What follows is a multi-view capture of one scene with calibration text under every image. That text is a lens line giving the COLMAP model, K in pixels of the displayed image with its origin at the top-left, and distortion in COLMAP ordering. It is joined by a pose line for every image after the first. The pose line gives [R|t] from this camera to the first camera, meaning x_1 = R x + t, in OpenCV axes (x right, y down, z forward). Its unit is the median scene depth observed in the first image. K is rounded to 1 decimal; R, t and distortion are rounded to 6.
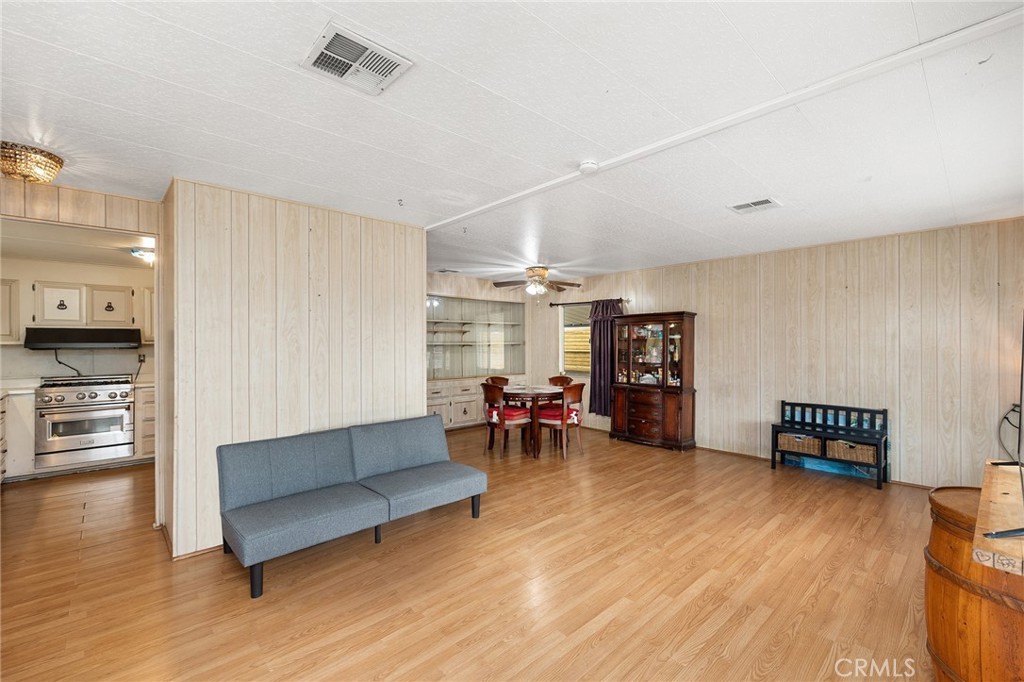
lens RADIAL K [[433.7, 0, 506.0], [0, 433.7, 341.2], [0, 0, 1]] dist [0.000799, 0.000324]
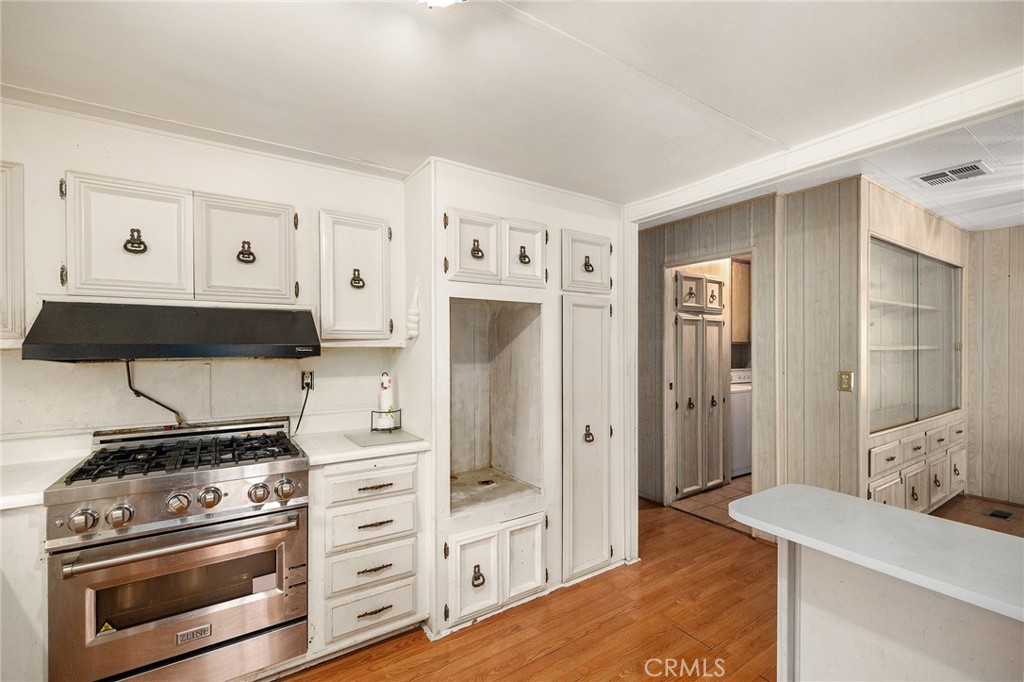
lens RADIAL K [[433.7, 0, 509.1], [0, 433.7, 347.9], [0, 0, 1]] dist [0.000799, 0.000324]
pose [[0.985188, 0.003648, -0.171439, -0.524787], [-0.002097, 0.999955, 0.009227, 0.002157], [0.171465, -0.008731, 0.985151, 0.560836]]
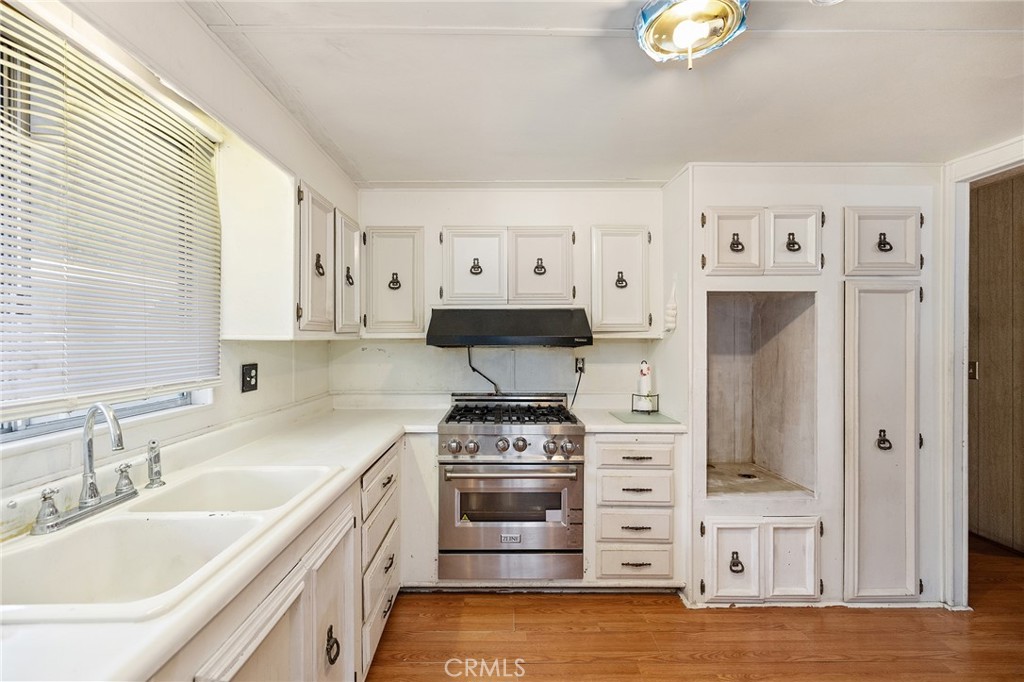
lens RADIAL K [[433.7, 0, 504.2], [0, 433.7, 338.8], [0, 0, 1]] dist [0.000799, 0.000324]
pose [[0.732727, 0.006864, -0.680488, -0.505718], [-0.000686, 0.999956, 0.009347, 0.001875], [0.680522, -0.006382, 0.732700, 0.505230]]
